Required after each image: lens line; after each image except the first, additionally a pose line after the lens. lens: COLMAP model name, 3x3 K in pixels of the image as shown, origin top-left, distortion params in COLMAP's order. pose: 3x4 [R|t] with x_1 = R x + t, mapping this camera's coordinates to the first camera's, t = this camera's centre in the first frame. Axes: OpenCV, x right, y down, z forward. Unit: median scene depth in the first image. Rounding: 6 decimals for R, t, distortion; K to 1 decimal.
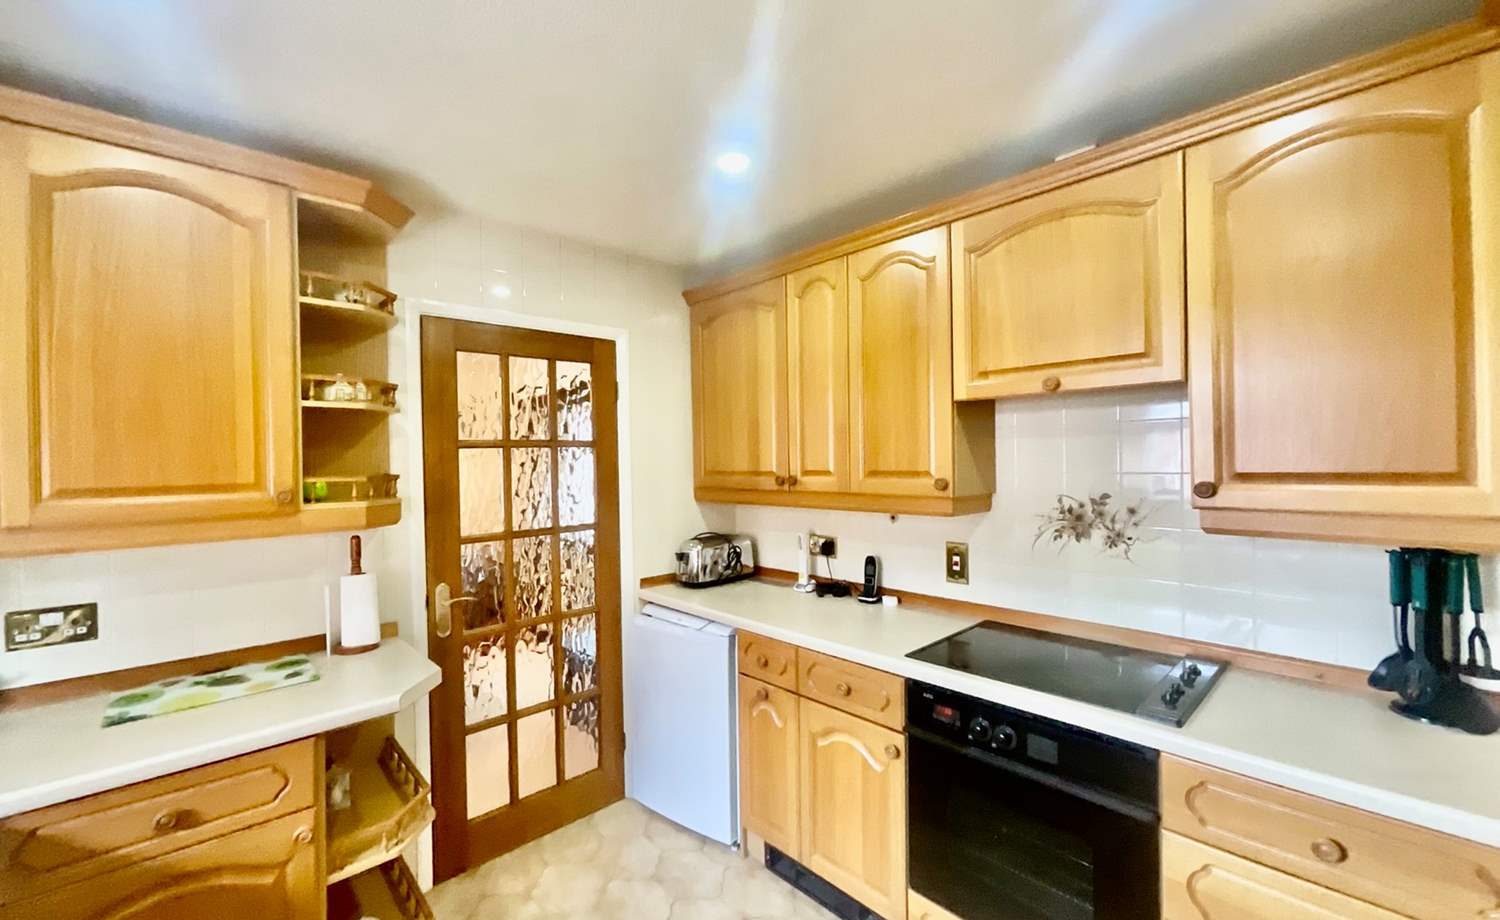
lens RADIAL K [[609.6, 0, 752.2], [0, 609.6, 459.9], [0, 0, 1]] dist [0.000558, 0.000565]
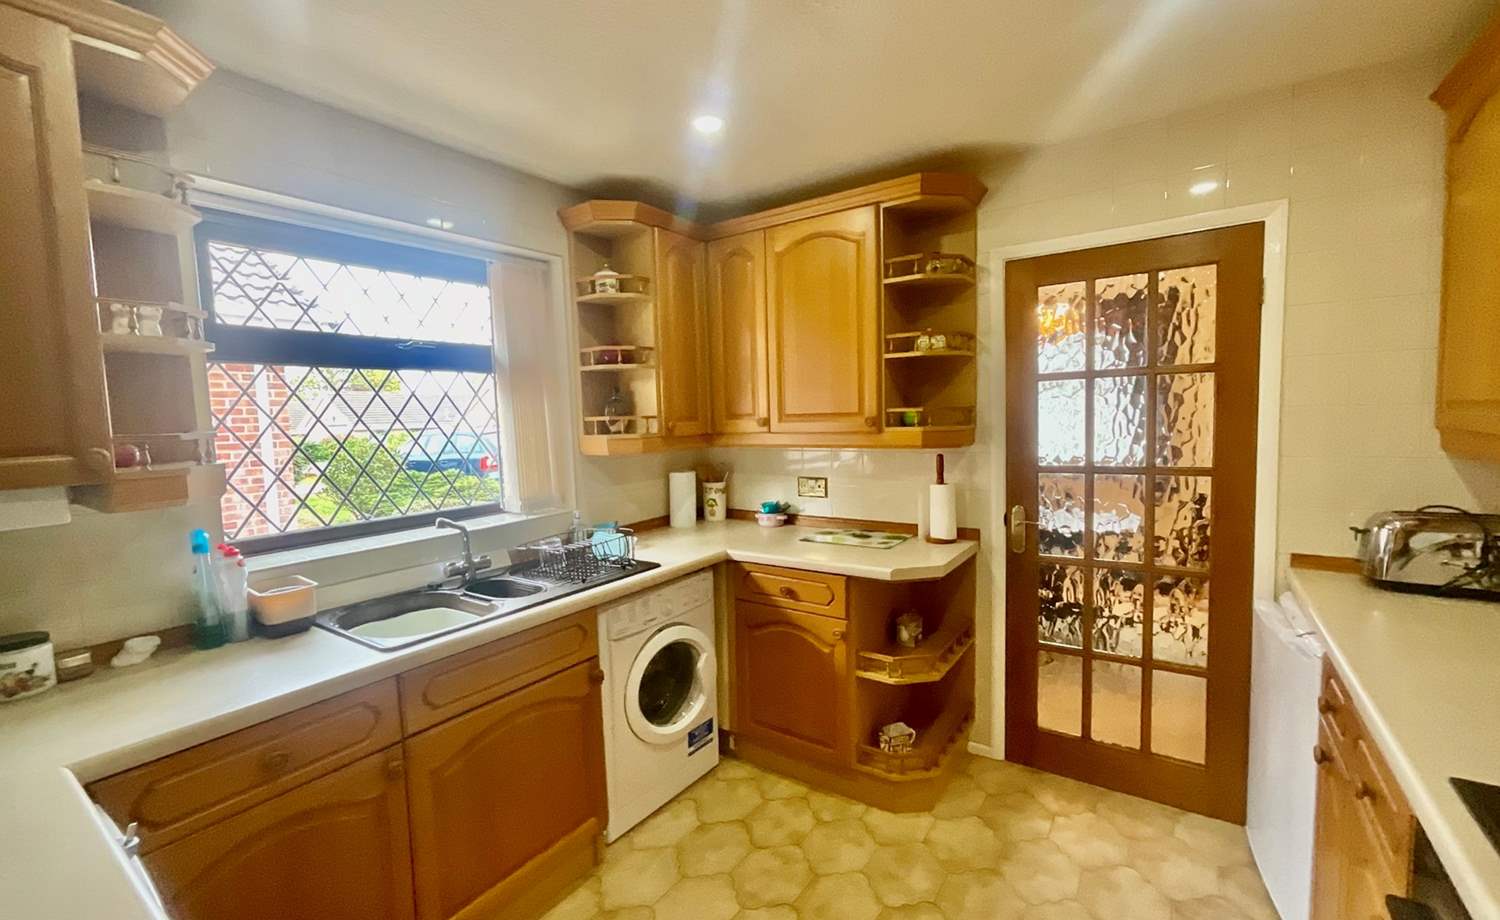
lens RADIAL K [[625.2, 0, 726.1], [0, 625.2, 465.5], [0, 0, 1]] dist [0.000023, -0.000008]
pose [[0.186082, 0.085025, -0.978848, 0.390425], [0.019613, 0.995729, 0.090220, 0.013538], [0.982338, -0.035986, 0.183620, 0.218248]]
